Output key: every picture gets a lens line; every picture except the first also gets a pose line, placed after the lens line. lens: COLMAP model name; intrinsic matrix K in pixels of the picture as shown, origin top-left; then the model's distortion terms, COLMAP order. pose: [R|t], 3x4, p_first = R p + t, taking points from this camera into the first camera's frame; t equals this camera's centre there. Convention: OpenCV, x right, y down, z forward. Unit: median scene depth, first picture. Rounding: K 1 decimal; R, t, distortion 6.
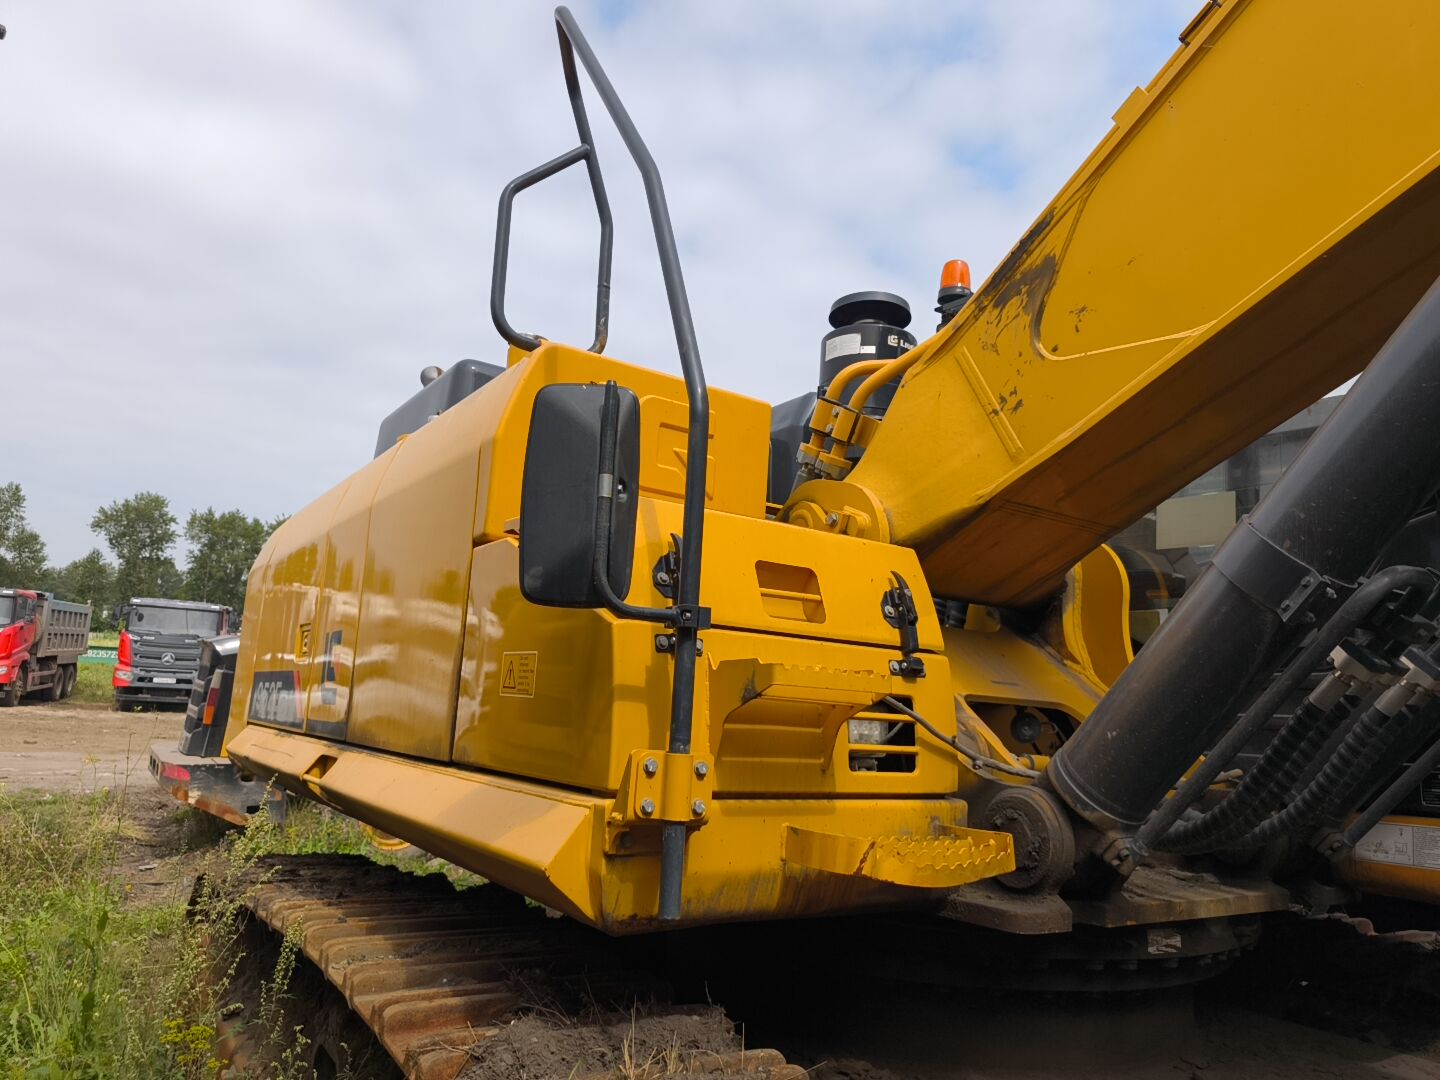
lens RADIAL K [[998.4, 0, 720.9], [0, 998.4, 533.4], [0, 0, 1]] dist [0.008765, 0.000968]
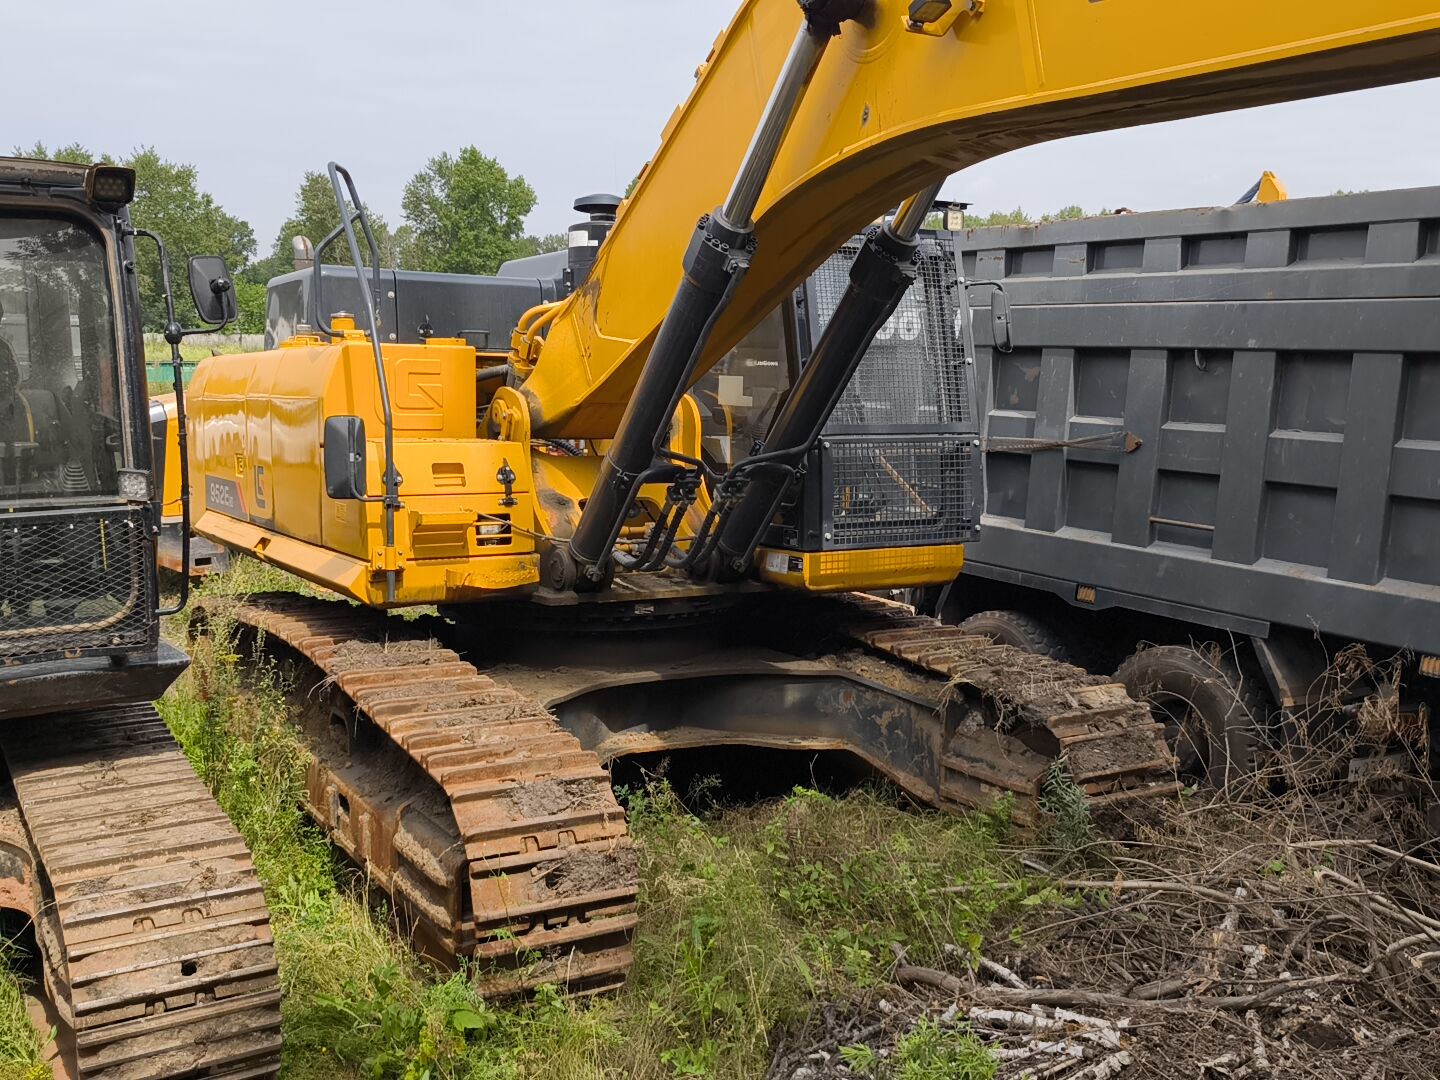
lens RADIAL K [[1415.4, 0, 727.9], [0, 1415.4, 546.6], [0, 0, 1]] dist [0.088251, -0.215585]
pose [[0.997984, -0.040446, -0.048917, 0.858828], [0.052510, 0.959057, 0.278303, -0.659333], [0.035658, -0.280310, 0.959247, -2.190100]]
